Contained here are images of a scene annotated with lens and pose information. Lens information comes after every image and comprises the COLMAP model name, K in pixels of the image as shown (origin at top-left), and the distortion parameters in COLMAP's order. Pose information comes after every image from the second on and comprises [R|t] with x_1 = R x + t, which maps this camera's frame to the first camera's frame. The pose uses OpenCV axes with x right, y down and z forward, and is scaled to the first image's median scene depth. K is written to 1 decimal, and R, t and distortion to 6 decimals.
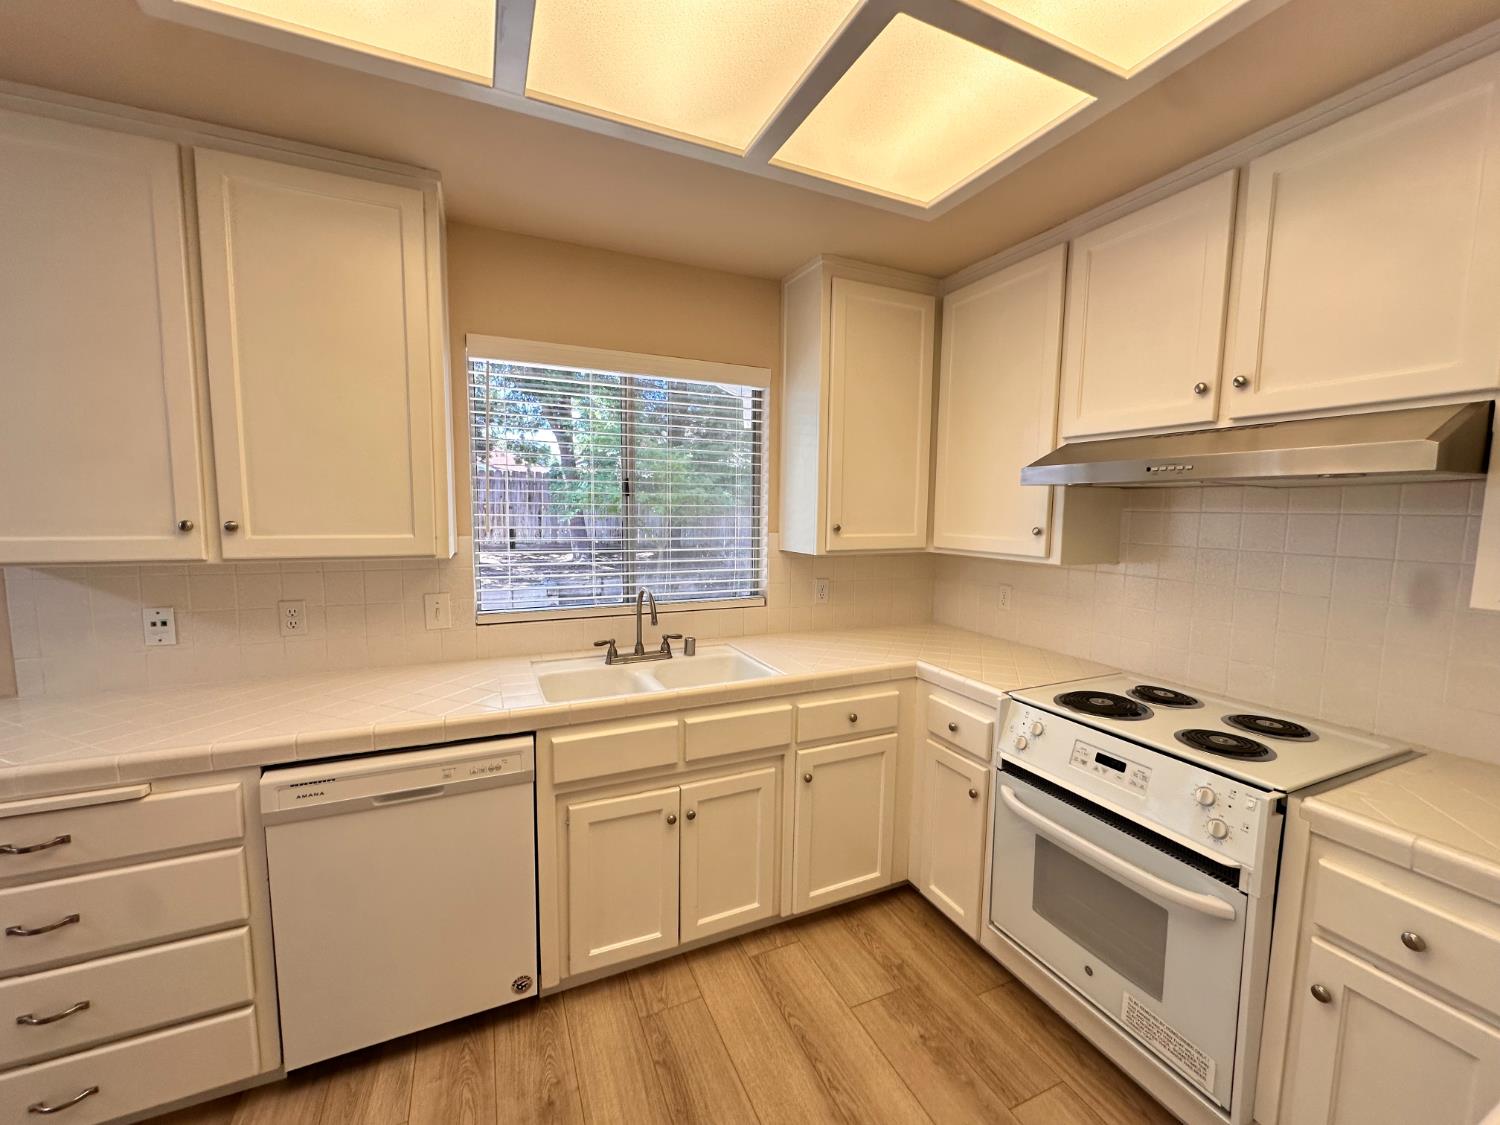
lens RADIAL K [[603.0, 0, 750.0], [0, 603.0, 562.5], [0, 0, 1]] dist [-0.000586, 0.000168]
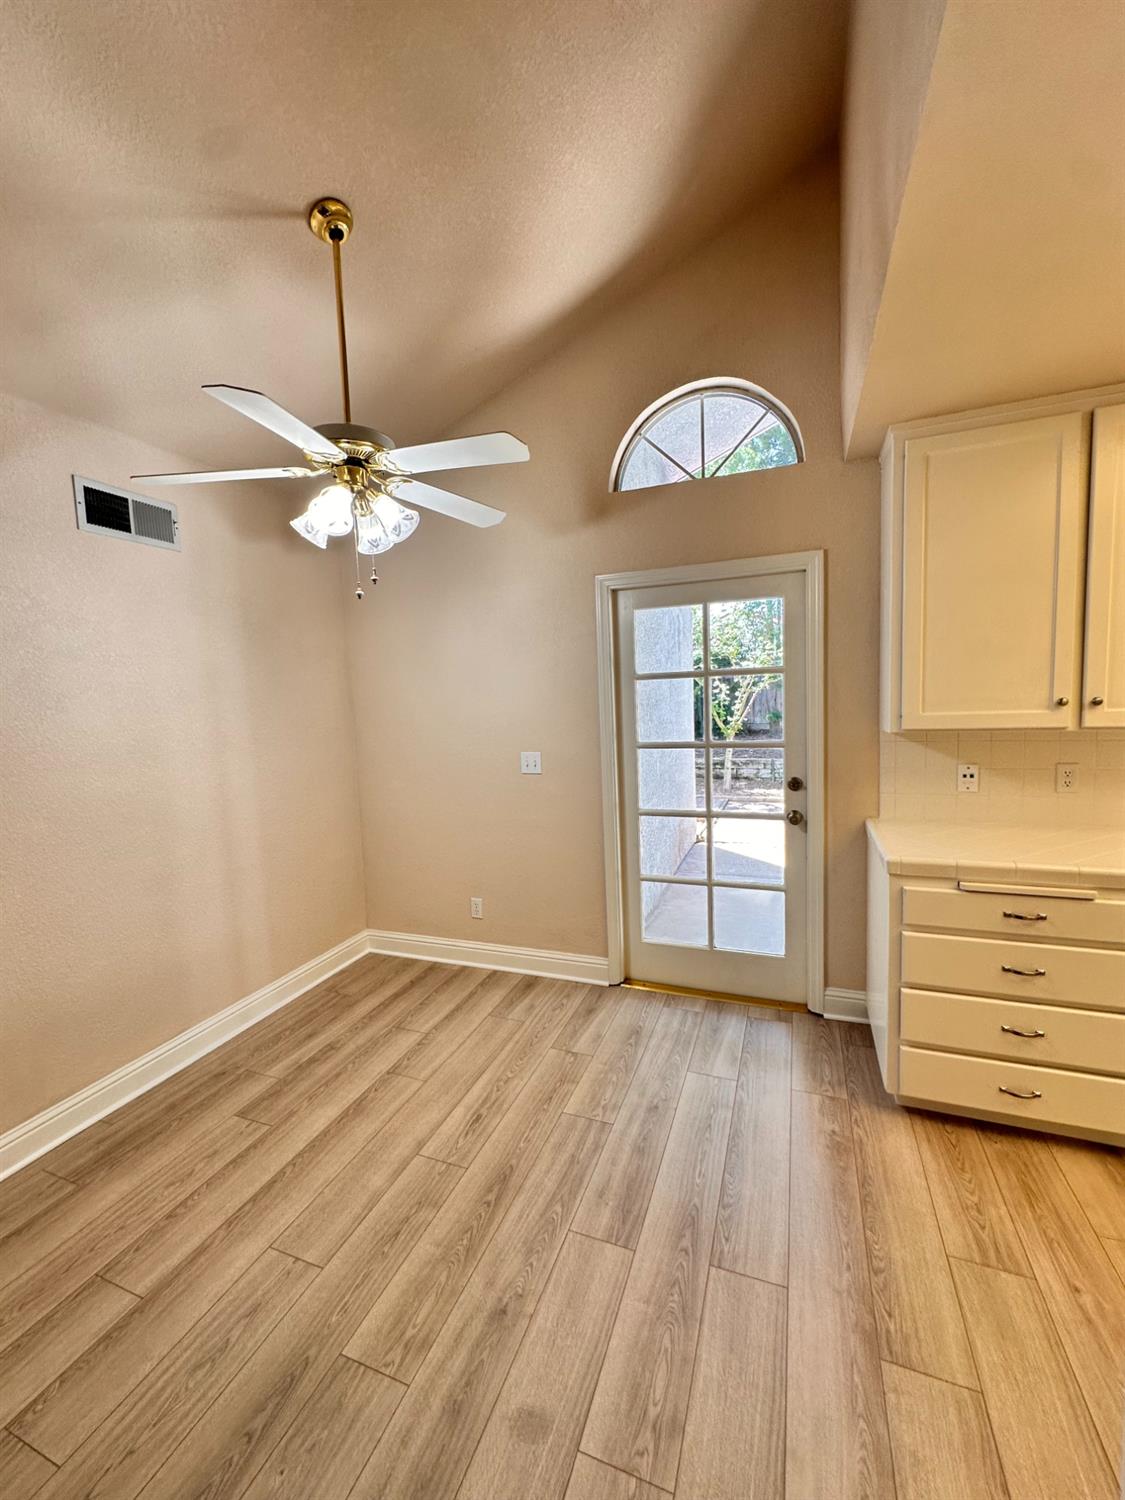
lens RADIAL K [[597.8, 0, 562.5], [0, 597.8, 750.0], [0, 0, 1]] dist [-0.004756, -0.000098]
pose [[0.700953, 0.026382, -0.712719, -0.691957], [-0.017772, 0.999651, 0.019524, 0.034283], [0.712986, -0.001019, 0.701178, -0.626777]]
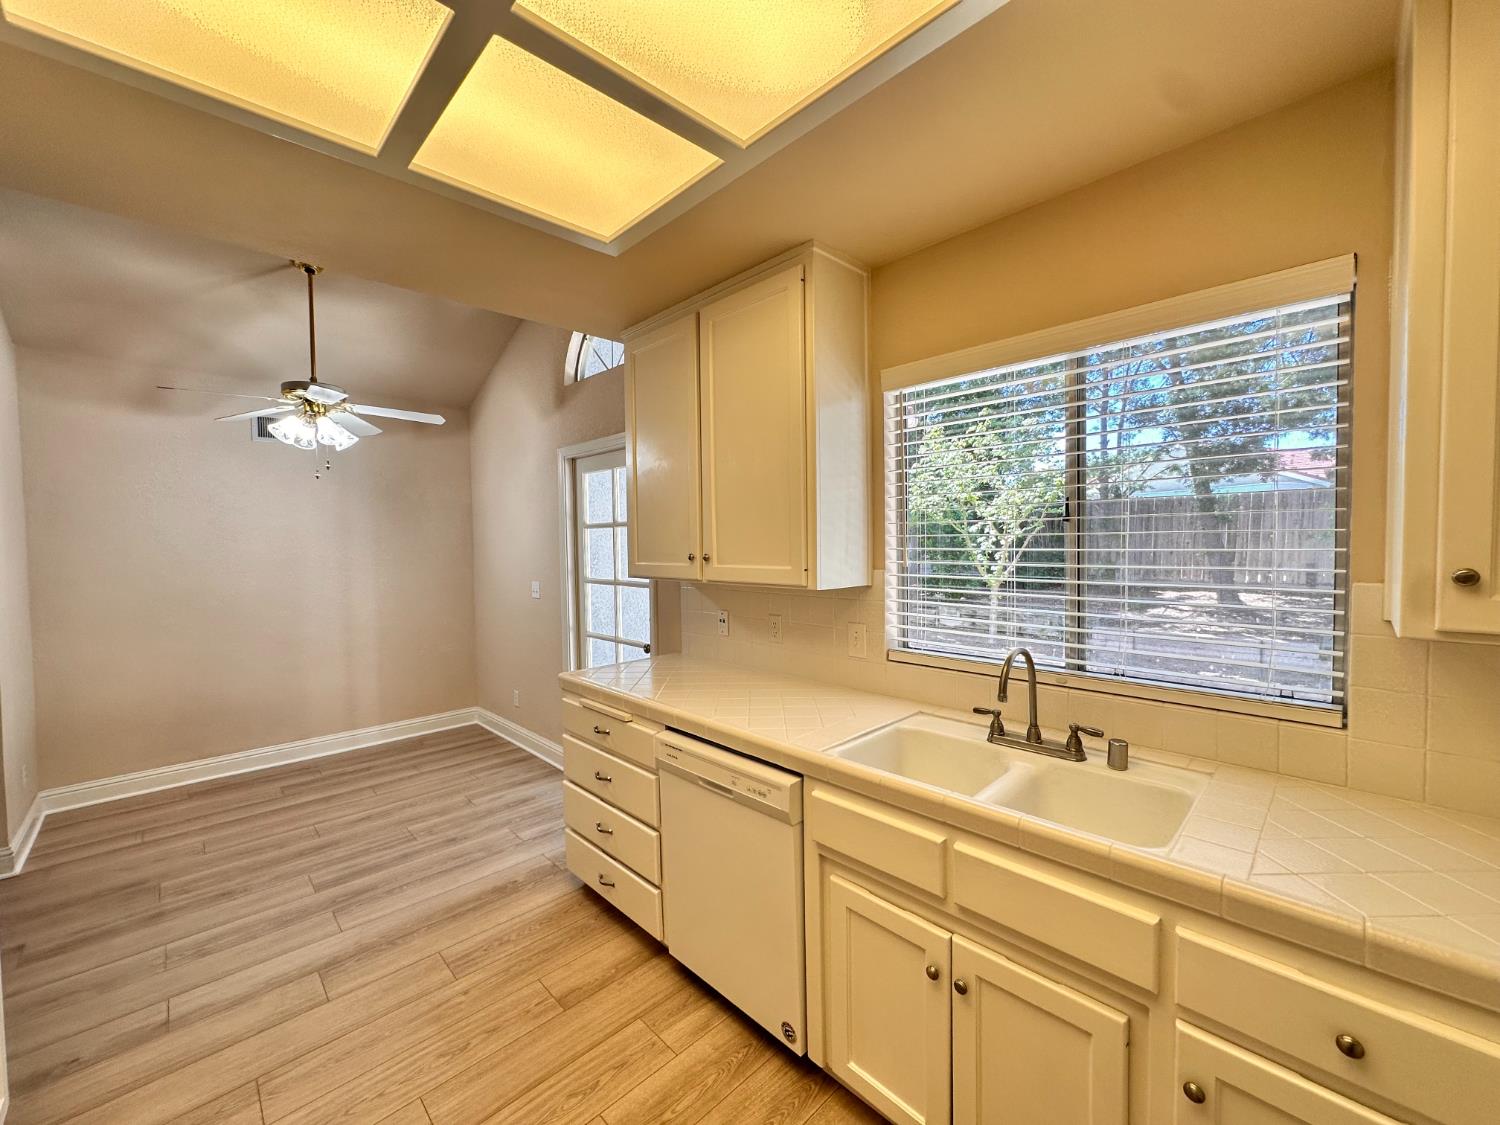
lens RADIAL K [[603.0, 0, 750.0], [0, 603.0, 562.5], [0, 0, 1]] dist [-0.000586, 0.000168]
pose [[0.339507, 0.018445, -0.940423, 0.496488], [-0.067375, 0.997716, -0.004754, -0.045226], [0.938188, 0.064975, 0.339974, 0.559941]]
